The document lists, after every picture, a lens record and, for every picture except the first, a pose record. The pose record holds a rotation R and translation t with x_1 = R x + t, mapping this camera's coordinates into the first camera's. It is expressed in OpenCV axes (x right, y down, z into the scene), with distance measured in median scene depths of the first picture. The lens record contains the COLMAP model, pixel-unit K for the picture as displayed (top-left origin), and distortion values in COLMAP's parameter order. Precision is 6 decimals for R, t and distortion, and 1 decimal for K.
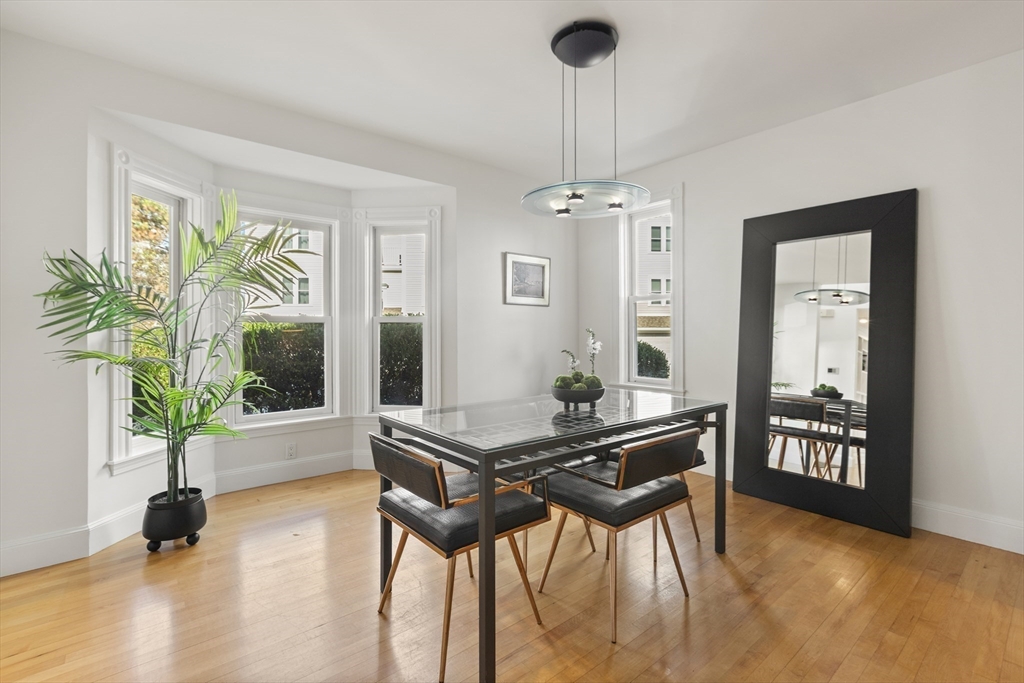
lens RADIAL K [[465.0, 0, 515.8], [0, 465.0, 331.5], [0, 0, 1]] dist [-0.001304, 0.000975]
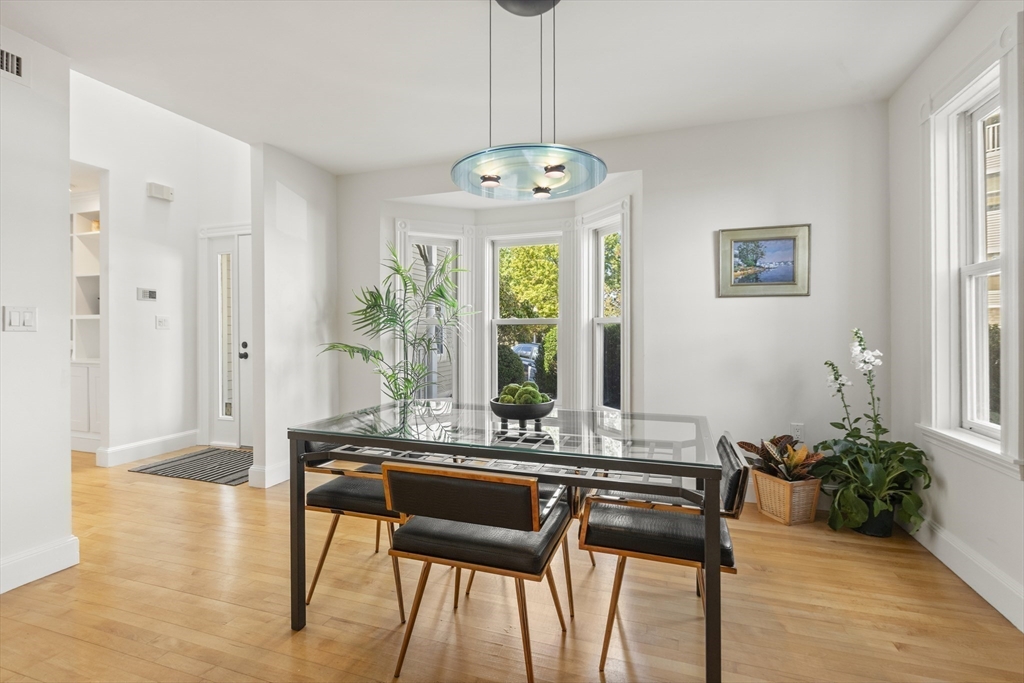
lens RADIAL K [[465.0, 0, 512.8], [0, 465.0, 332.0], [0, 0, 1]] dist [-0.001304, 0.000975]
pose [[0.523969, 0.002223, -0.851735, 0.748089], [0.003376, 0.999983, 0.004687, -0.009600], [0.851731, -0.005331, 0.523952, 0.488443]]
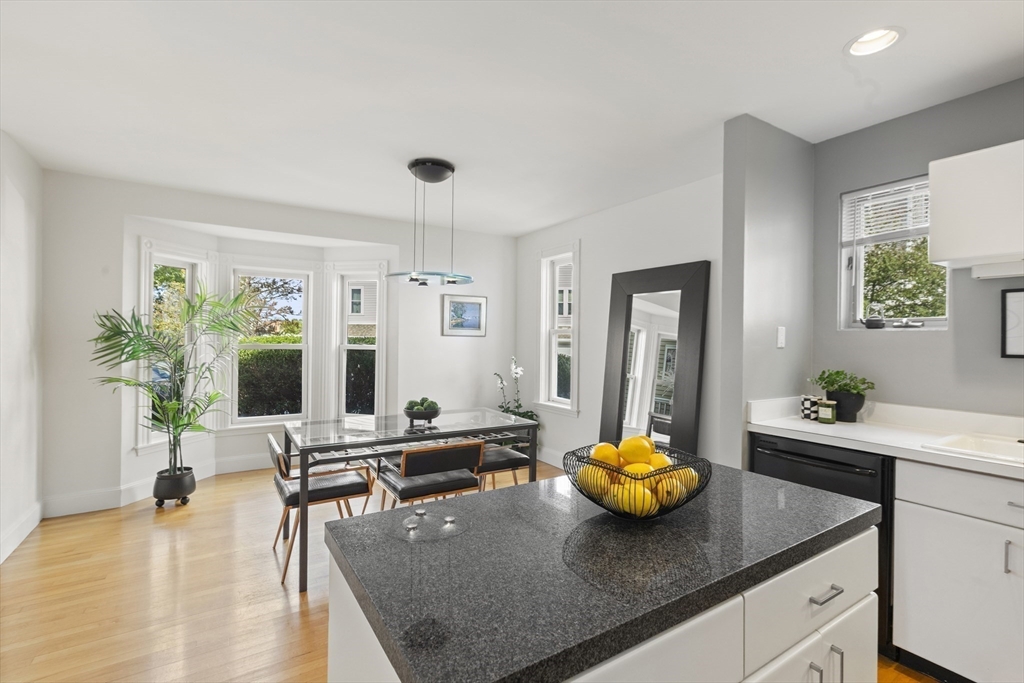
lens RADIAL K [[465.0, 0, 518.4], [0, 465.0, 339.6], [0, 0, 1]] dist [-0.001304, 0.000975]
pose [[0.992423, 0.015554, -0.121876, 0.540237], [-0.014887, 0.999869, 0.006385, -0.097134], [0.121959, -0.004522, 0.992525, -0.350846]]
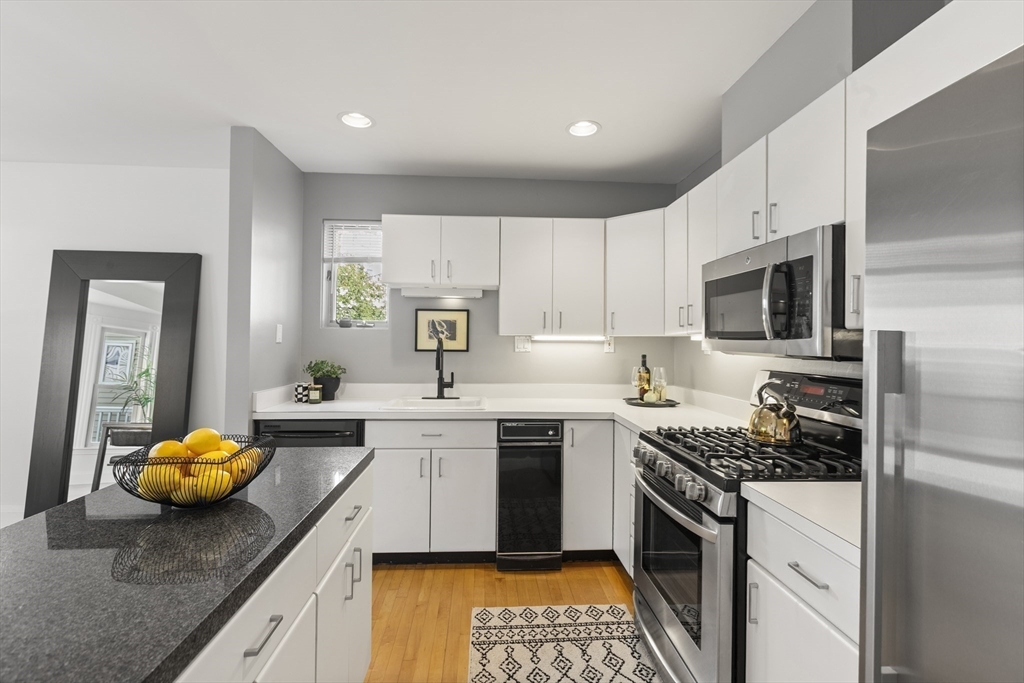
lens RADIAL K [[465.0, 0, 517.3], [0, 465.0, 338.9], [0, 0, 1]] dist [-0.001304, 0.000975]
pose [[0.580588, 0.012666, 0.814099, 0.368964], [-0.016266, 0.999860, -0.003956, -0.095811], [-0.814035, -0.010945, 0.580713, -0.438626]]
